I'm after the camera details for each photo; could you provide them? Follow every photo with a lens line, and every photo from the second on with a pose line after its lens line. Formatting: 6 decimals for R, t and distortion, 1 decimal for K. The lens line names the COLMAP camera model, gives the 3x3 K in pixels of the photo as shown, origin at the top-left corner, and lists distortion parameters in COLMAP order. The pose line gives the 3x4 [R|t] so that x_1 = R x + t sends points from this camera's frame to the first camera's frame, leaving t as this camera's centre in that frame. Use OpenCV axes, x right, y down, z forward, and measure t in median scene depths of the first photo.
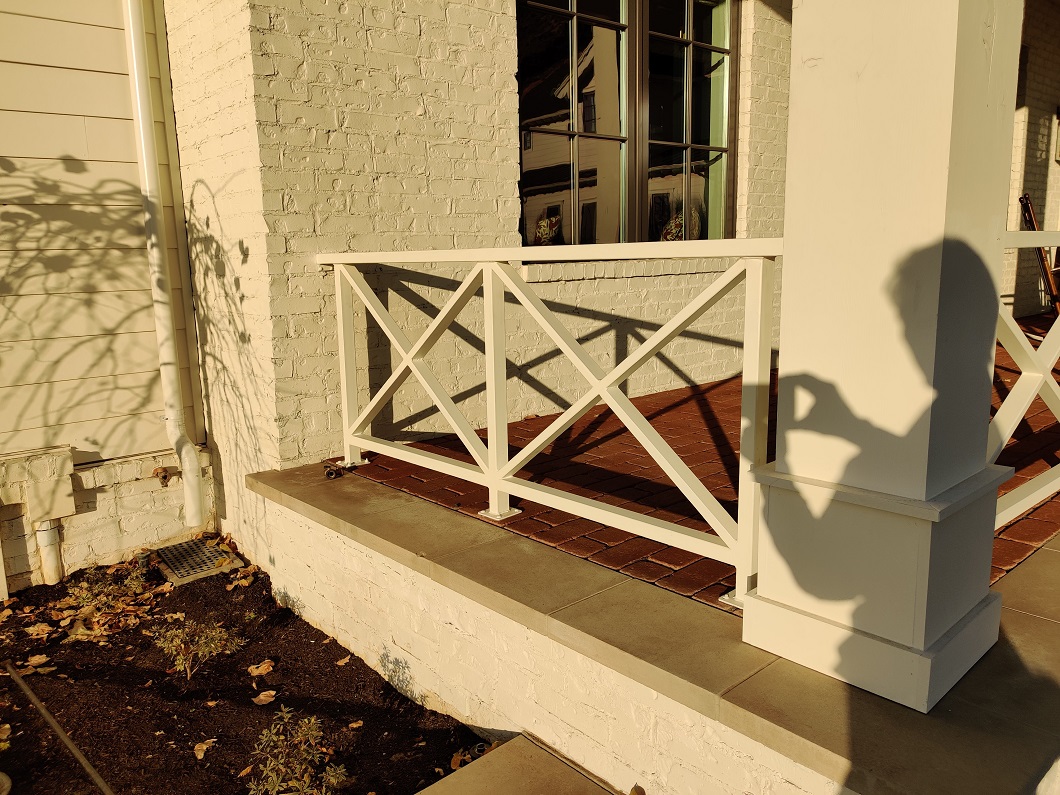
lens RADIAL K [[789.8, 0, 521.9], [0, 789.8, 395.6], [0, 0, 1]] dist [0.050588, -0.063041]
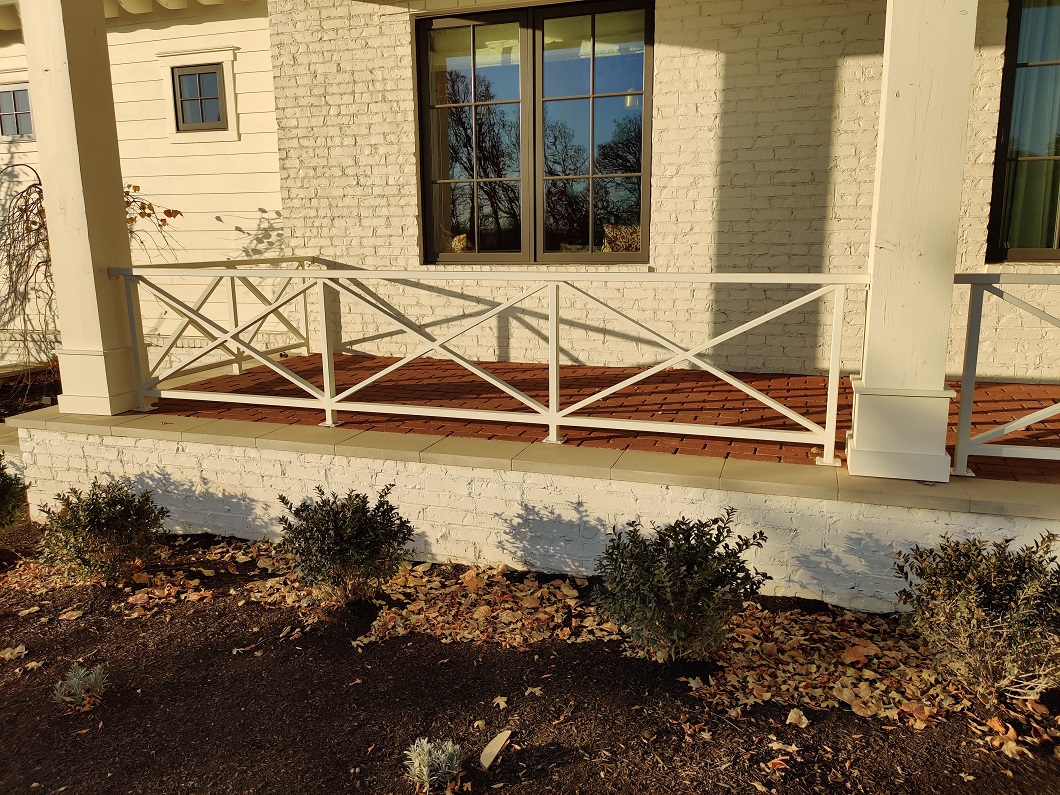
lens RADIAL K [[789.8, 0, 522.5], [0, 789.8, 394.6], [0, 0, 1]] dist [0.050588, -0.063041]
pose [[0.496084, 0.191700, -0.846848, 1.687945], [-0.158621, 0.978919, 0.128676, -0.156063], [0.853663, 0.070493, 0.516034, 0.360469]]
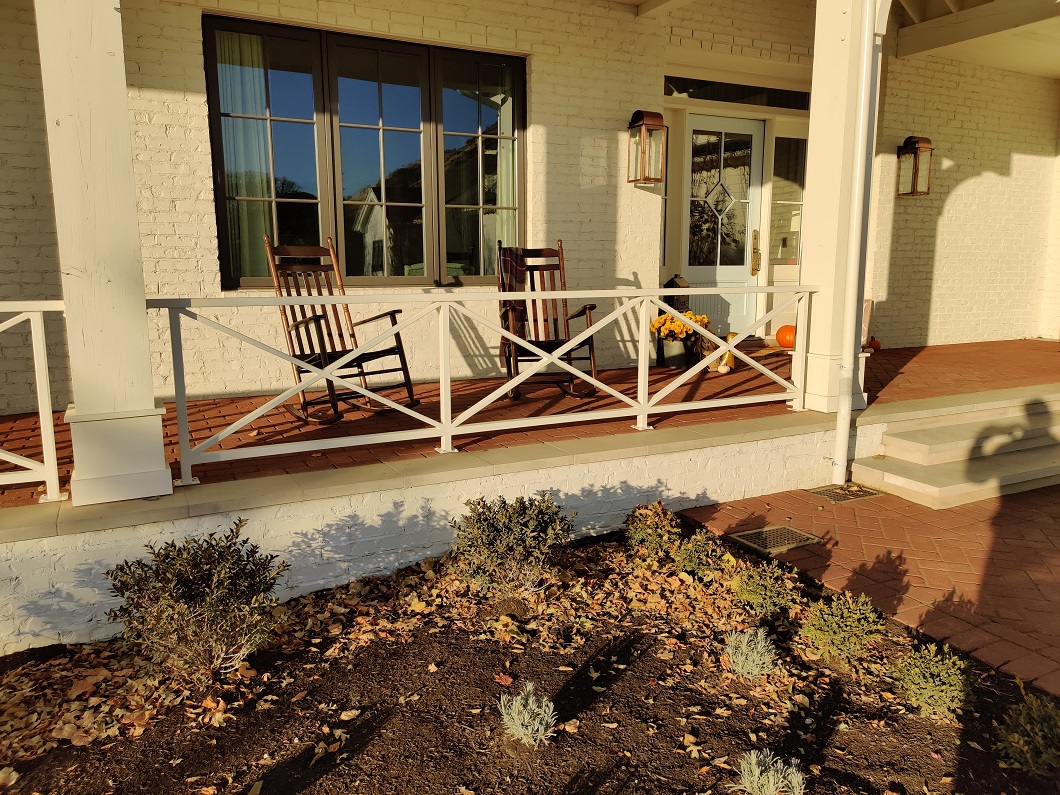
lens RADIAL K [[789.8, 0, 532.2], [0, 789.8, 394.1], [0, 0, 1]] dist [0.050588, -0.063041]
pose [[0.969946, 0.064125, -0.234718, 1.819713], [-0.067470, 0.997702, -0.006244, -0.162078], [0.233778, 0.021893, 0.972044, 0.412792]]
